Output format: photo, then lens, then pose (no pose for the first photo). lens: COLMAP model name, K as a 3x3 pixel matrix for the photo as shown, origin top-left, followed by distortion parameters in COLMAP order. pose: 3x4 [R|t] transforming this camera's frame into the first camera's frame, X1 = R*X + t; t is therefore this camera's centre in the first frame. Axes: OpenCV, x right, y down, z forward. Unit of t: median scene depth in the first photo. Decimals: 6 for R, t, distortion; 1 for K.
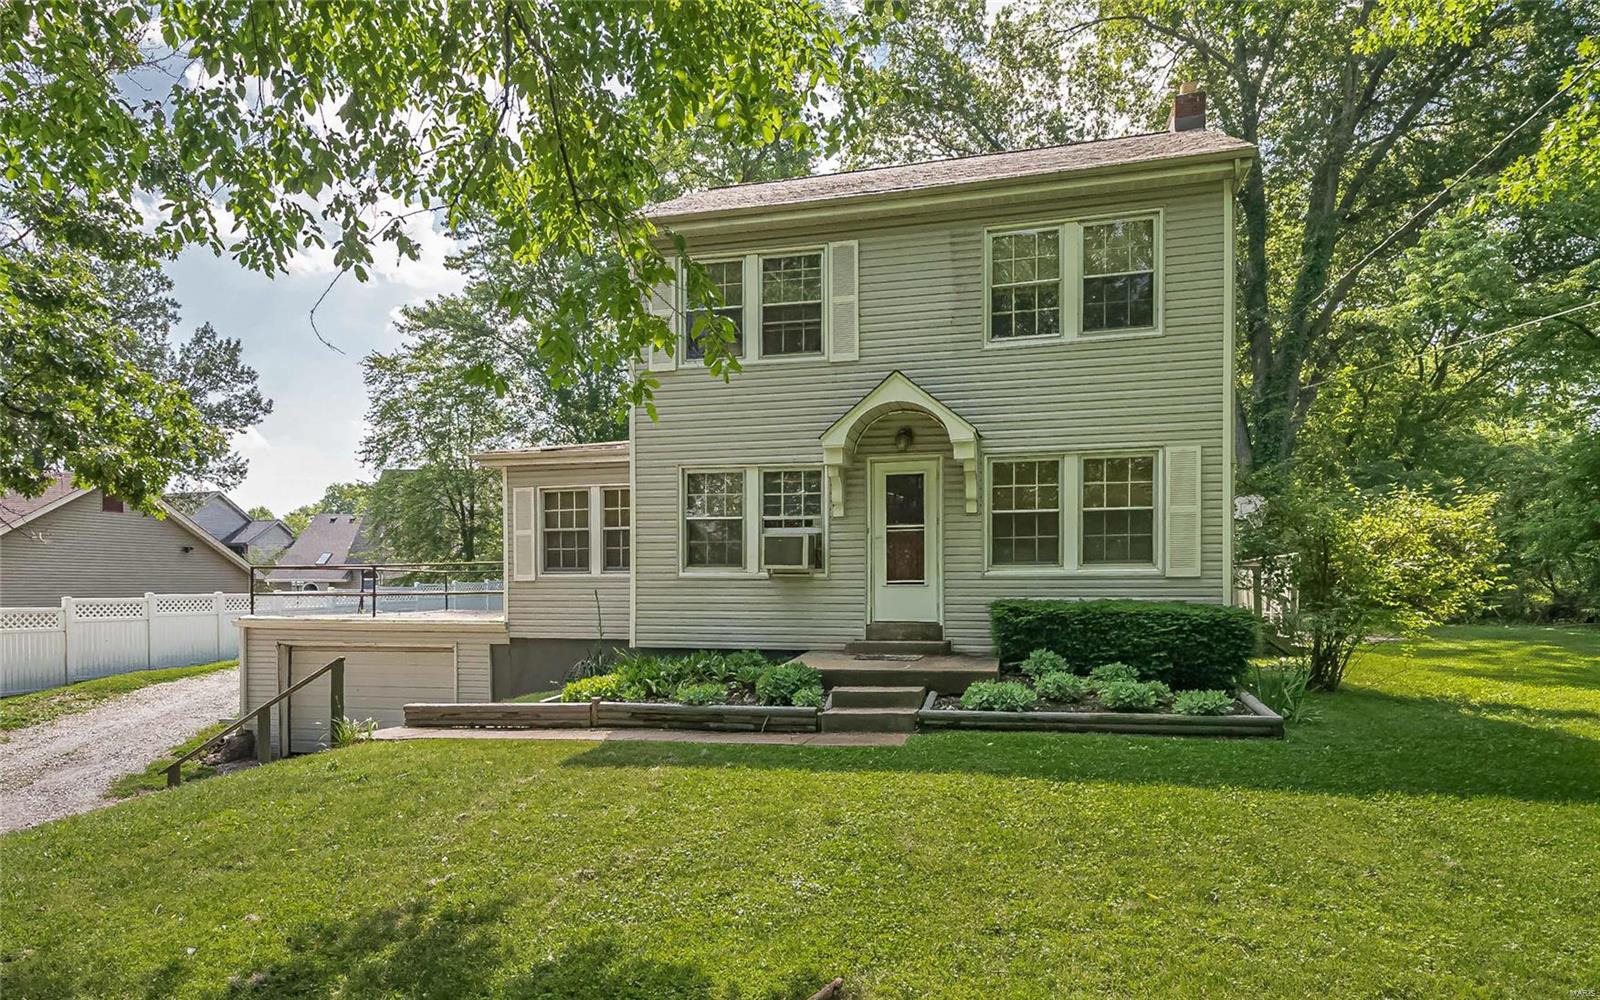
lens RADIAL K [[876.7, 0, 877.5], [0, 876.7, 602.1], [0, 0, 1]] dist [0.001342, 0.000722]
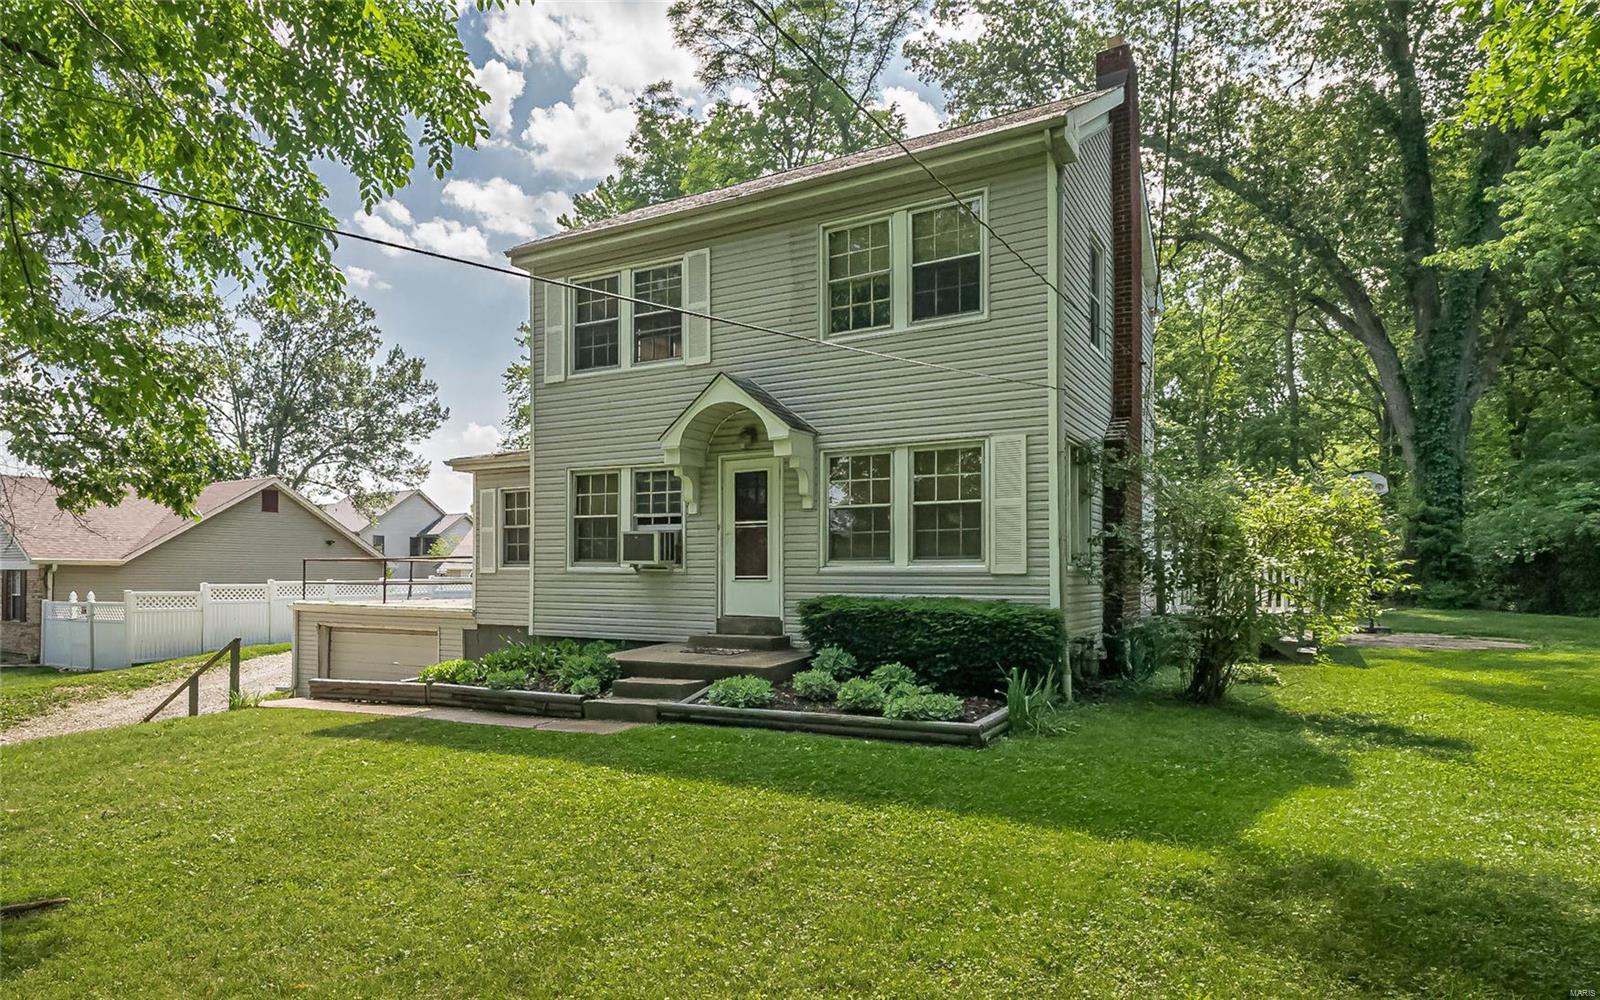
lens RADIAL K [[906.4, 0, 796.9], [0, 906.4, 576.2], [0, 0, 1]] dist [-0.002221, -0.000376]
pose [[0.961351, 0.005157, -0.275277, 0.374837], [-0.009178, 0.999869, -0.013320, -0.010583], [0.275172, 0.015331, 0.961273, 0.002546]]
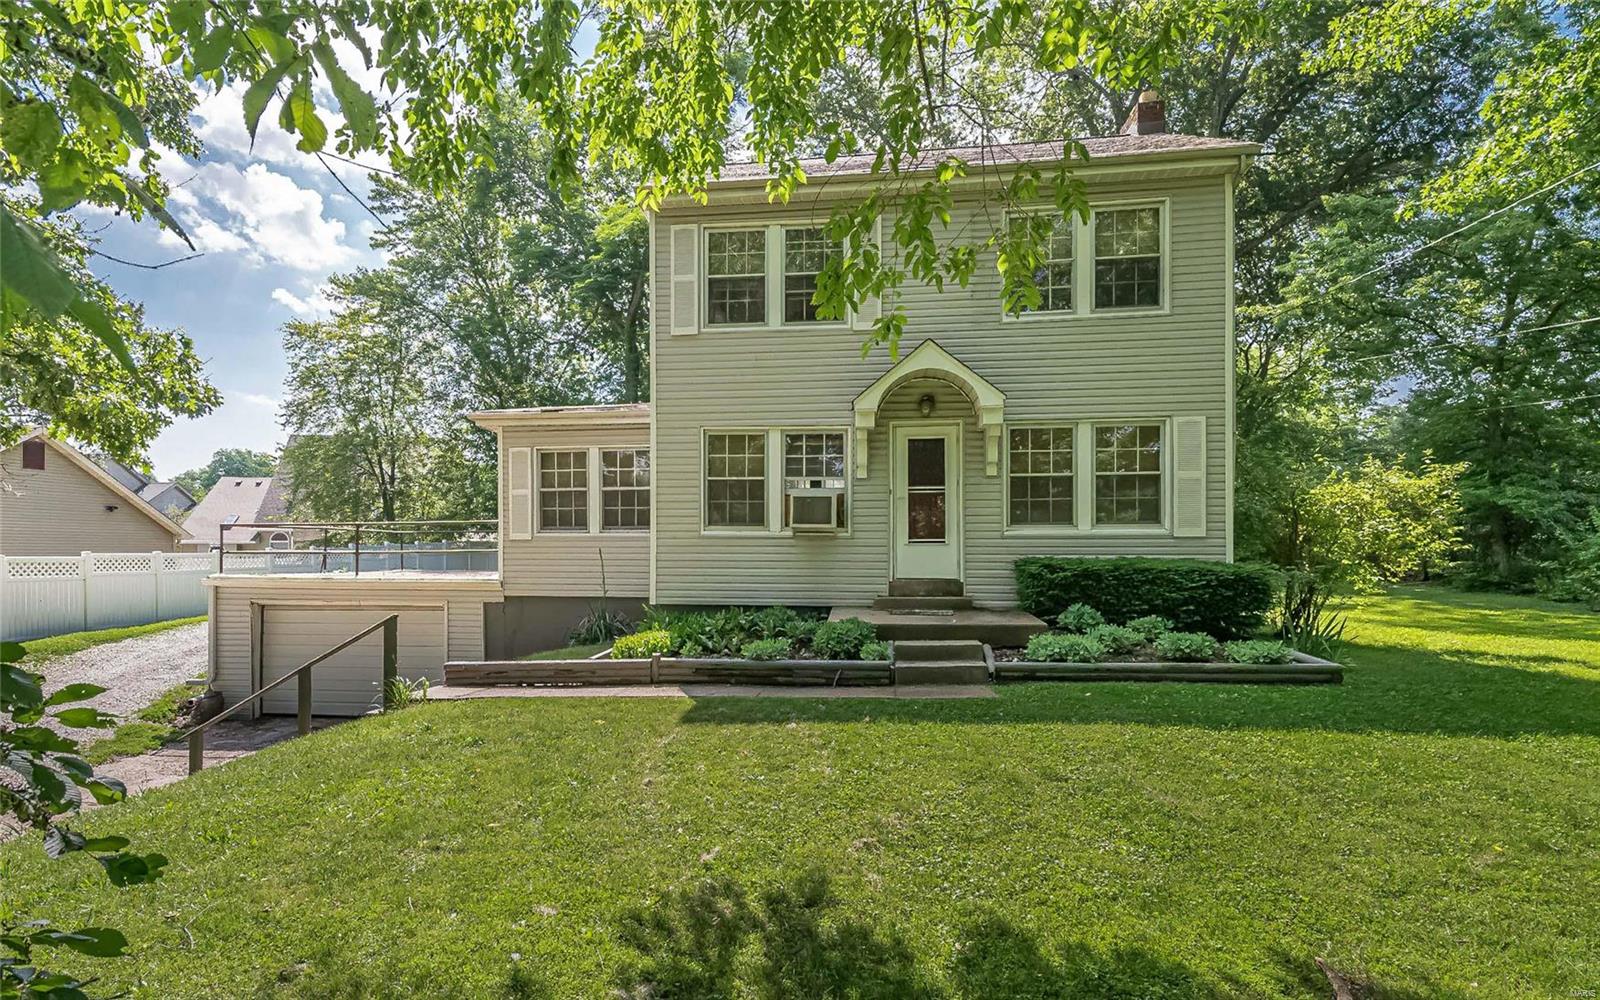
lens RADIAL K [[784.0, 0, 799.8], [0, 784.0, 557.7], [0, 0, 1]] dist [0.002258, 0.000414]
pose [[0.994424, 0.002278, 0.105434, -0.219555], [-0.001016, 0.999927, -0.012019, 0.008769], [-0.105454, 0.011845, 0.994354, 0.081639]]
